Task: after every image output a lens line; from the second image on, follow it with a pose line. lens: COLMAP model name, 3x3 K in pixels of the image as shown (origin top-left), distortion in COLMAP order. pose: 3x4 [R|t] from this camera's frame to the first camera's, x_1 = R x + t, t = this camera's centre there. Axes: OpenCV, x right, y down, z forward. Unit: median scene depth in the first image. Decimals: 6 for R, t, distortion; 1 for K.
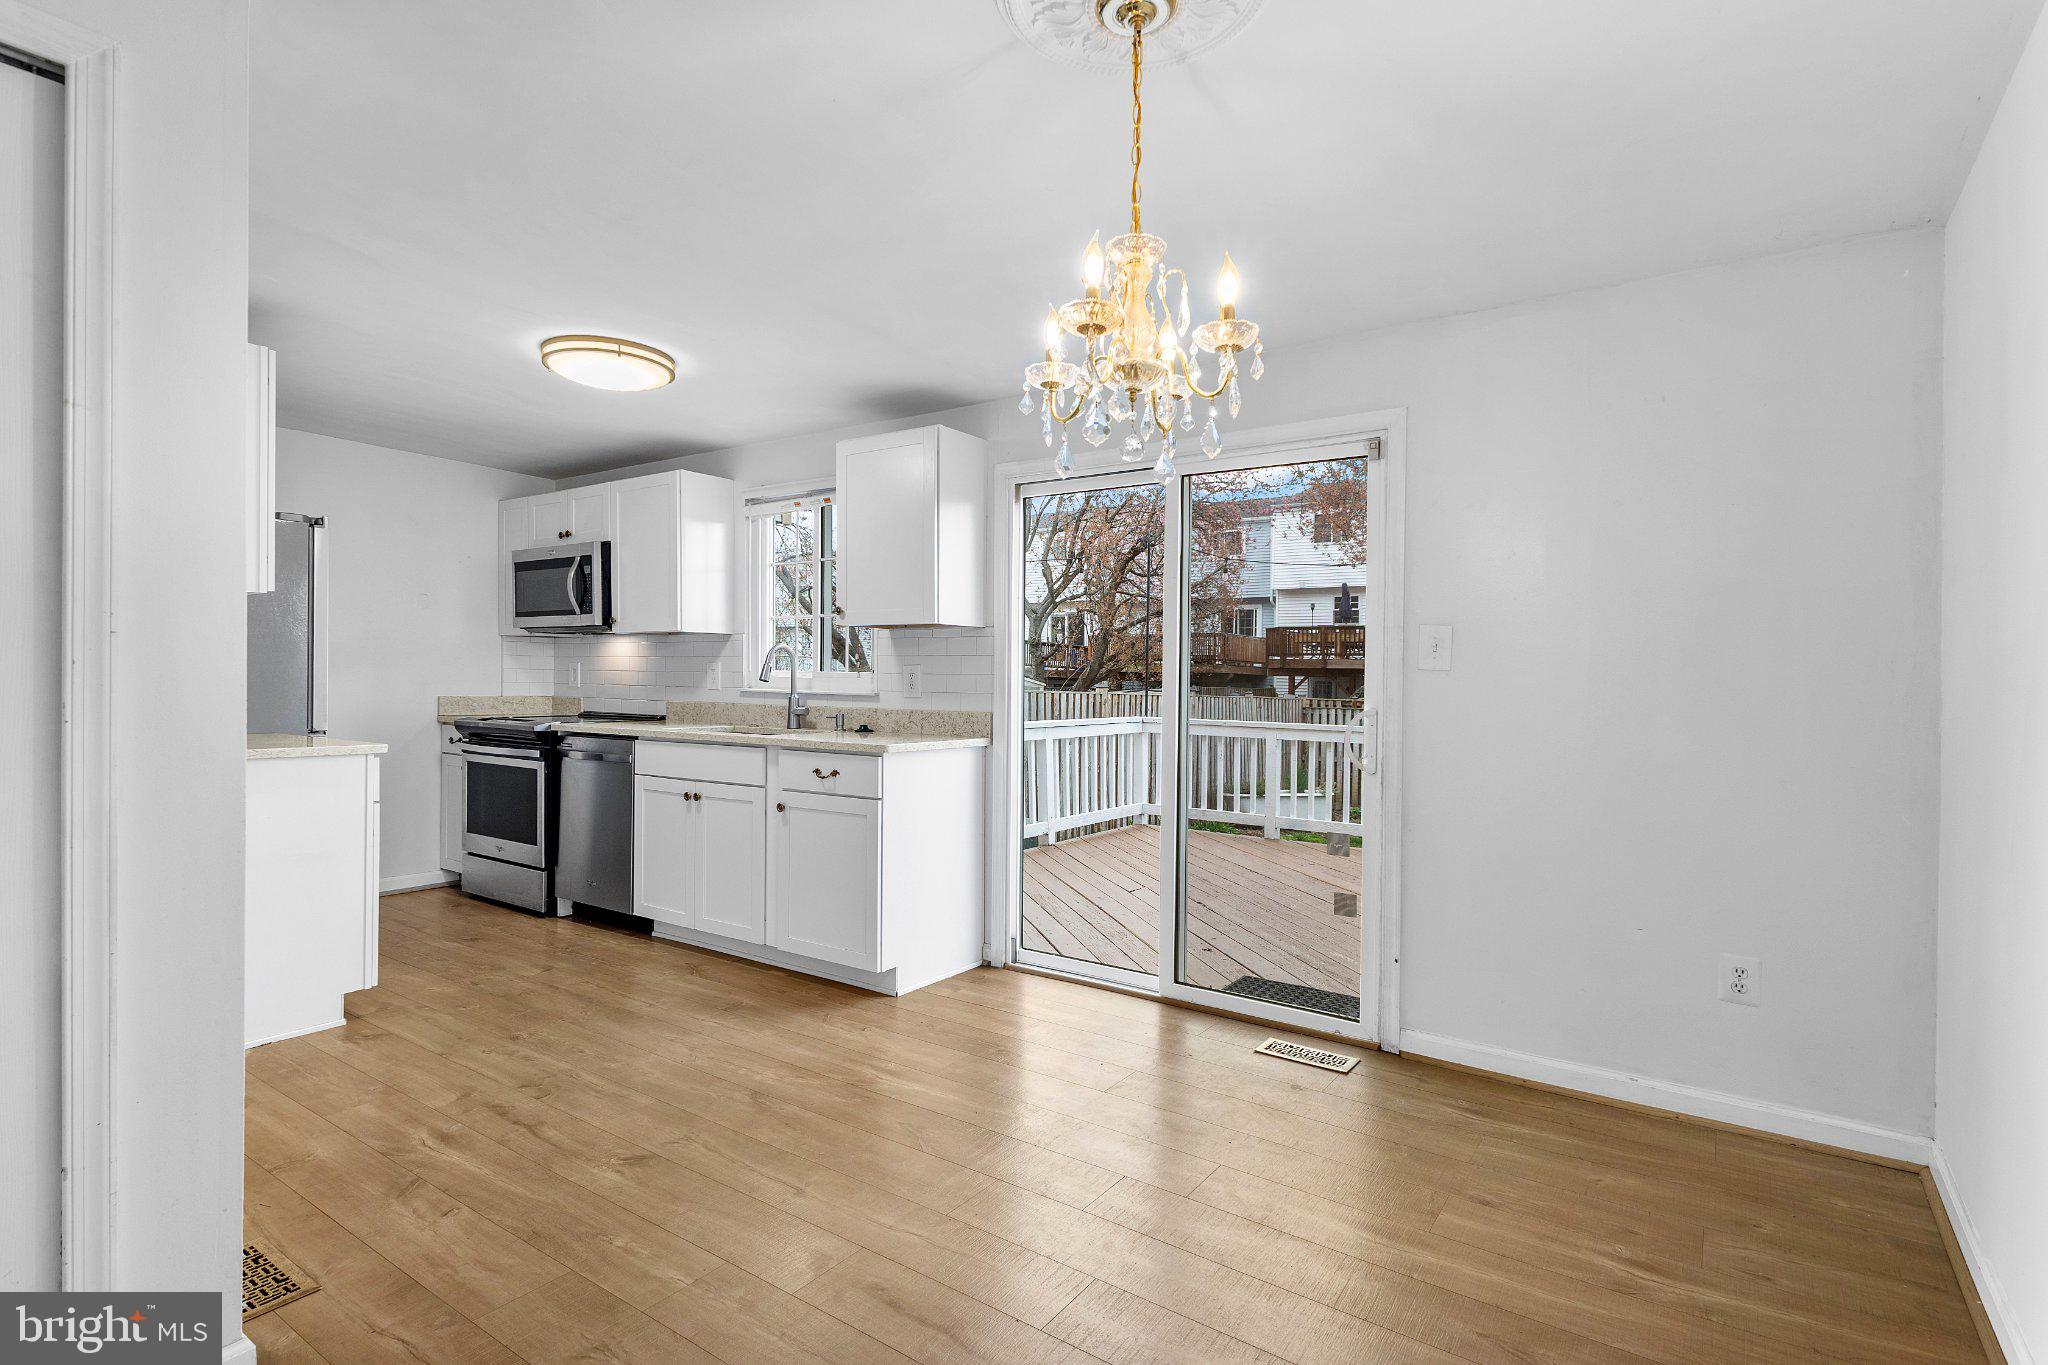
lens RADIAL K [[997.4, 0, 1023.8], [0, 997.4, 733.6], [0, 0, 1]] dist [0.011453, -0.009146]
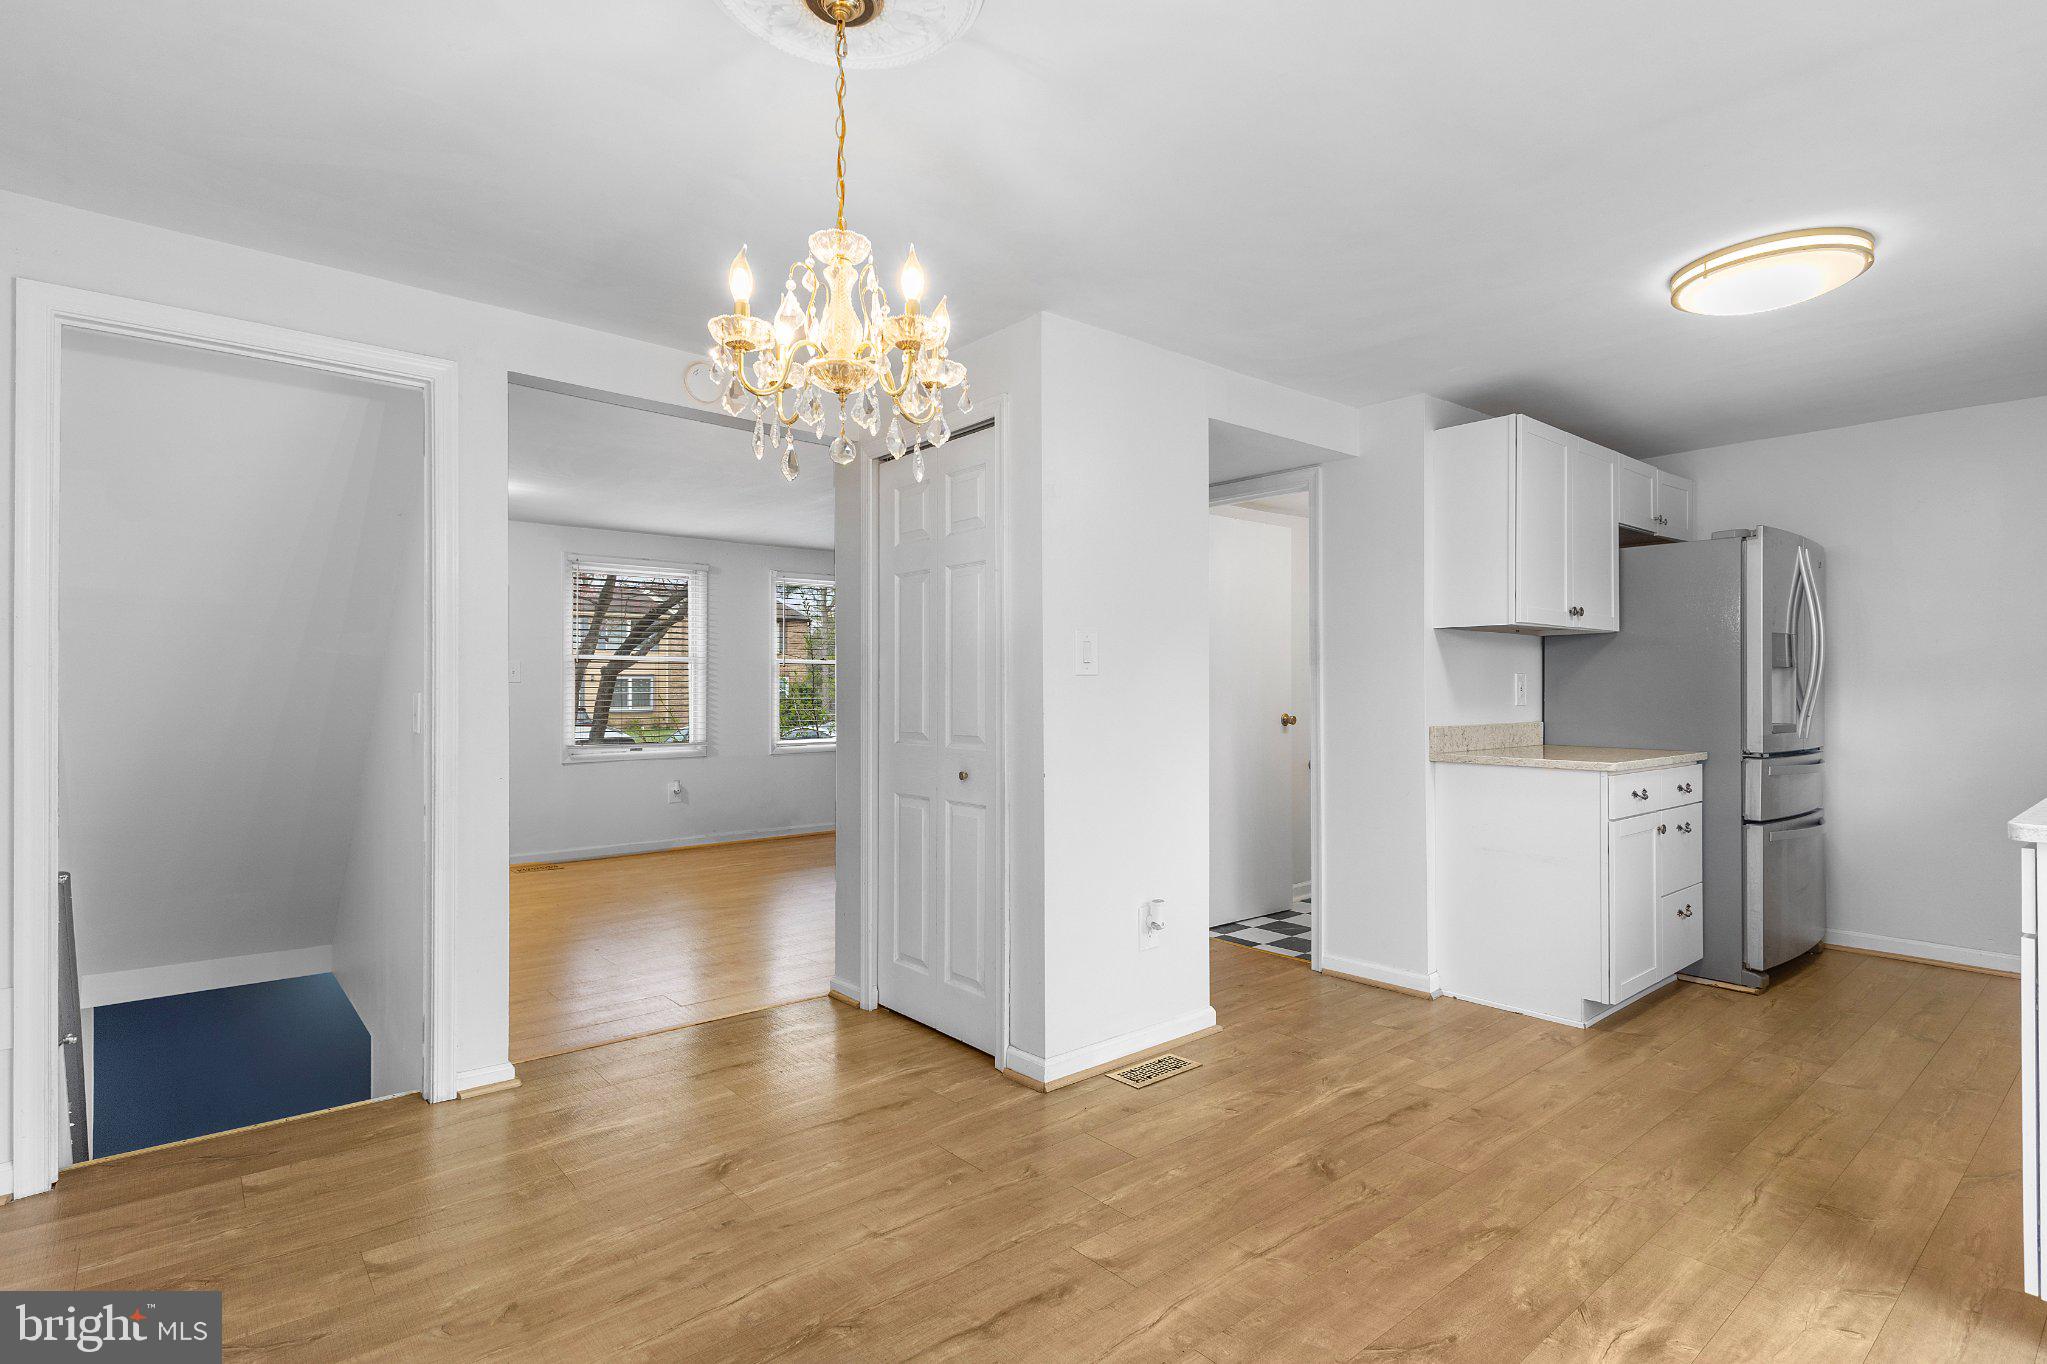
lens RADIAL K [[996.9, 0, 1012.8], [0, 996.9, 658.6], [0, 0, 1]] dist [0.011453, -0.009146]
pose [[-0.263035, -0.045075, -0.963733, 0.445986], [-0.052073, 0.998115, -0.032470, -0.026639], [0.963380, 0.041644, -0.264886, 0.608038]]
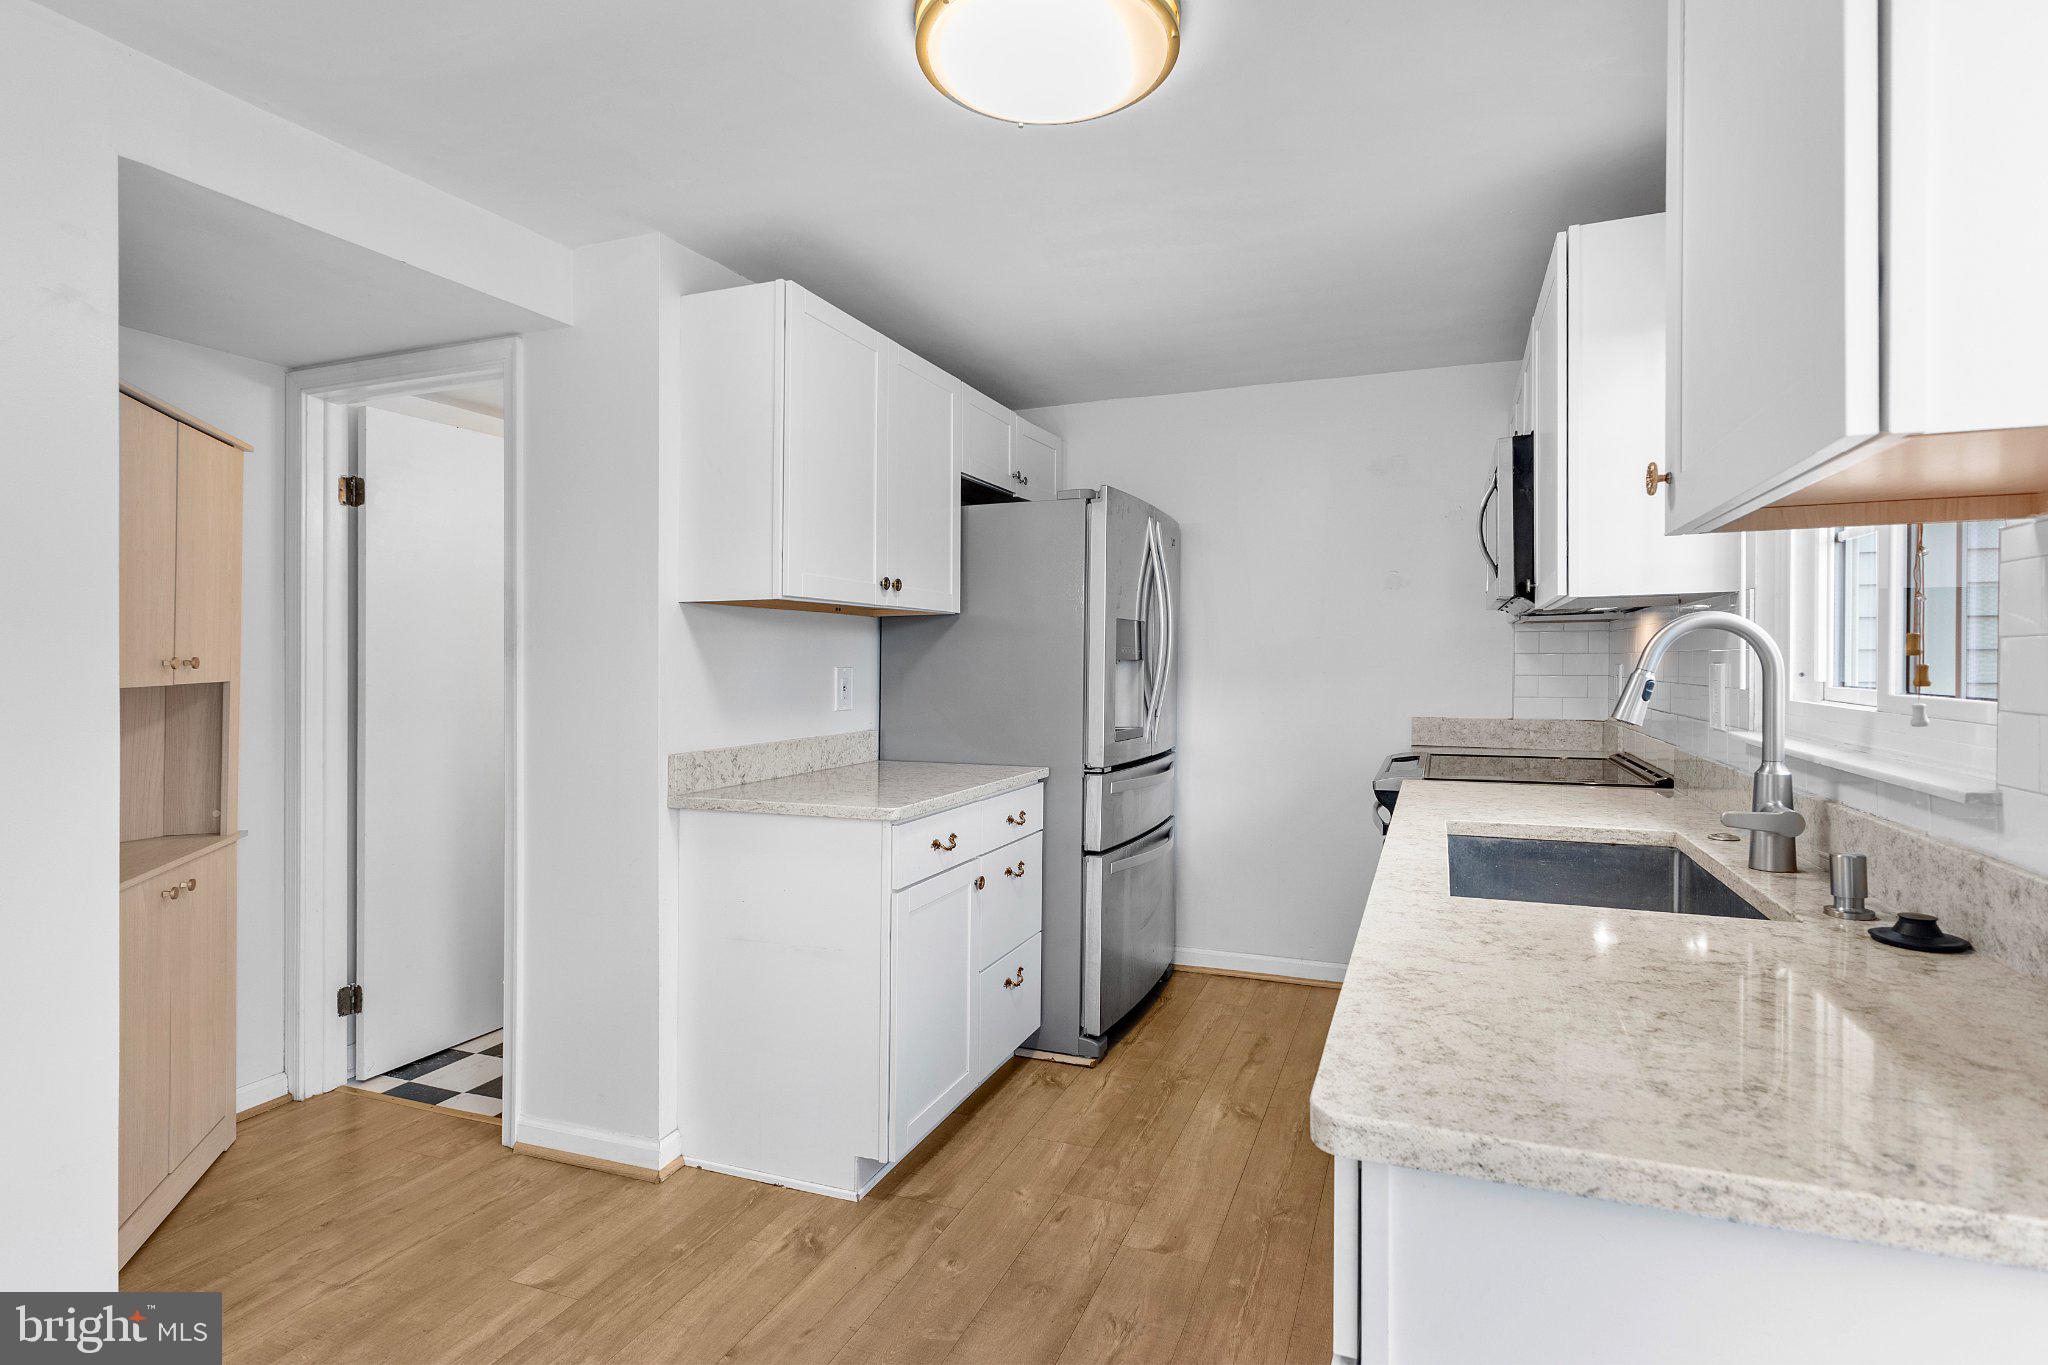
lens RADIAL K [[997.4, 0, 1057.2], [0, 997.4, 660.3], [0, 0, 1]] dist [0.011453, -0.009146]
pose [[0.247035, -0.019213, -0.968816, 0.042065], [-0.040150, 0.998742, -0.030044, -0.066111], [0.968175, 0.046320, 0.245952, 0.838313]]
